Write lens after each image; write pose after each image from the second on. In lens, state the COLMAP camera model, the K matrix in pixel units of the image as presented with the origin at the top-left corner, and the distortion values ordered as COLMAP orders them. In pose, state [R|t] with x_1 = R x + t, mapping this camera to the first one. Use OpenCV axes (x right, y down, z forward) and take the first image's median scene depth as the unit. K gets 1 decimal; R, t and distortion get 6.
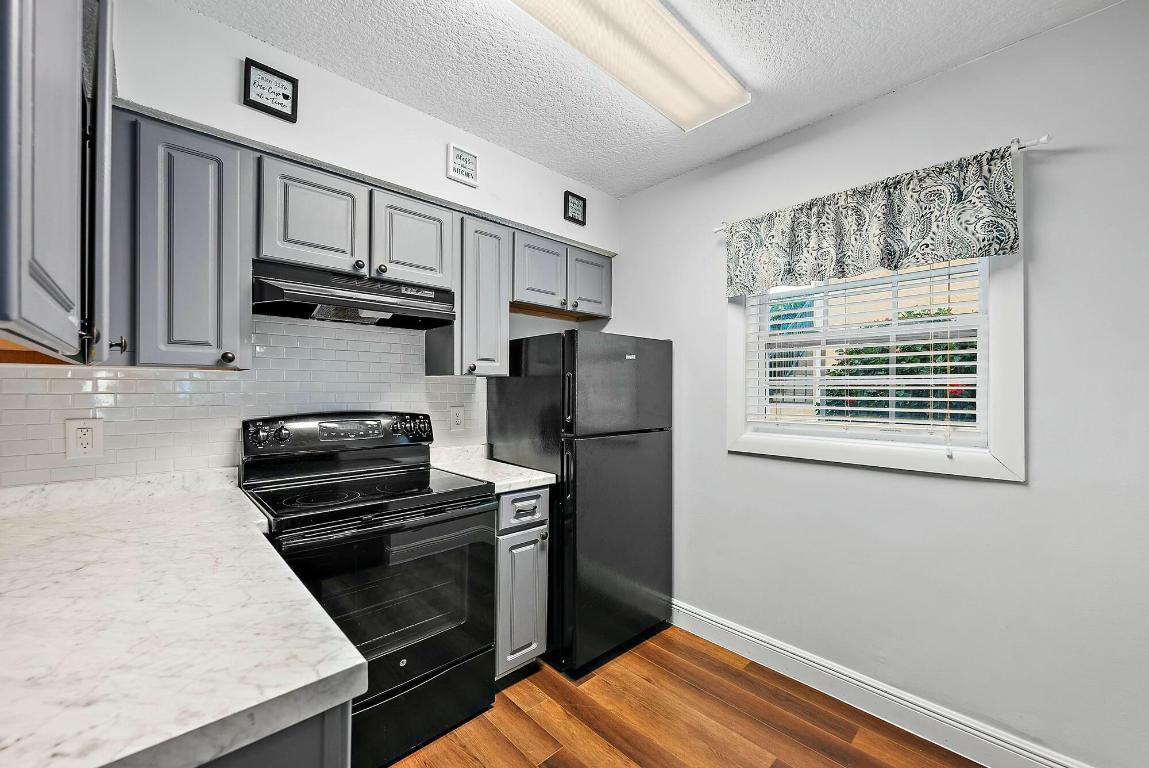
lens RADIAL K [[451.7, 0, 576.2], [0, 451.7, 386.5], [0, 0, 1]] dist [-0.002175, -0.000082]
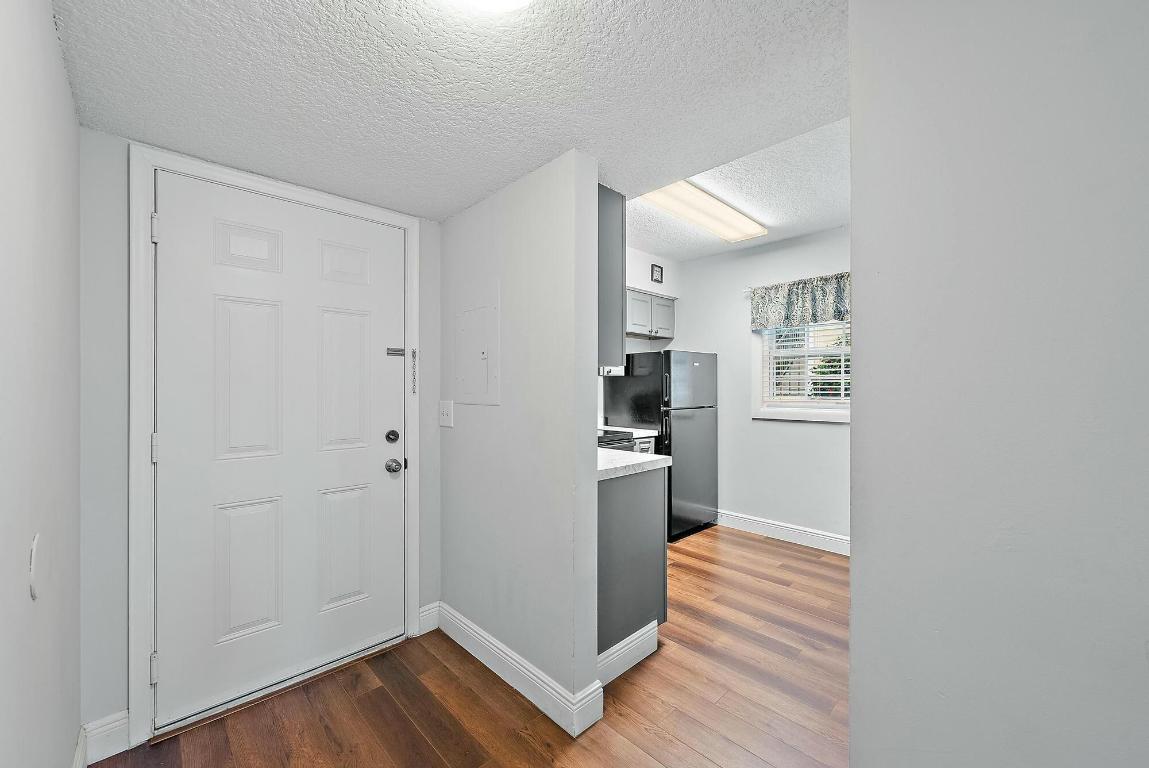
lens RADIAL K [[451.7, 0, 572.5], [0, 451.7, 386.1], [0, 0, 1]] dist [-0.002175, -0.000082]
pose [[0.999963, -0.006828, -0.005200, -0.351241], [0.006865, 0.999950, 0.007227, 0.002001], [0.005150, -0.007262, 0.999960, -0.752611]]
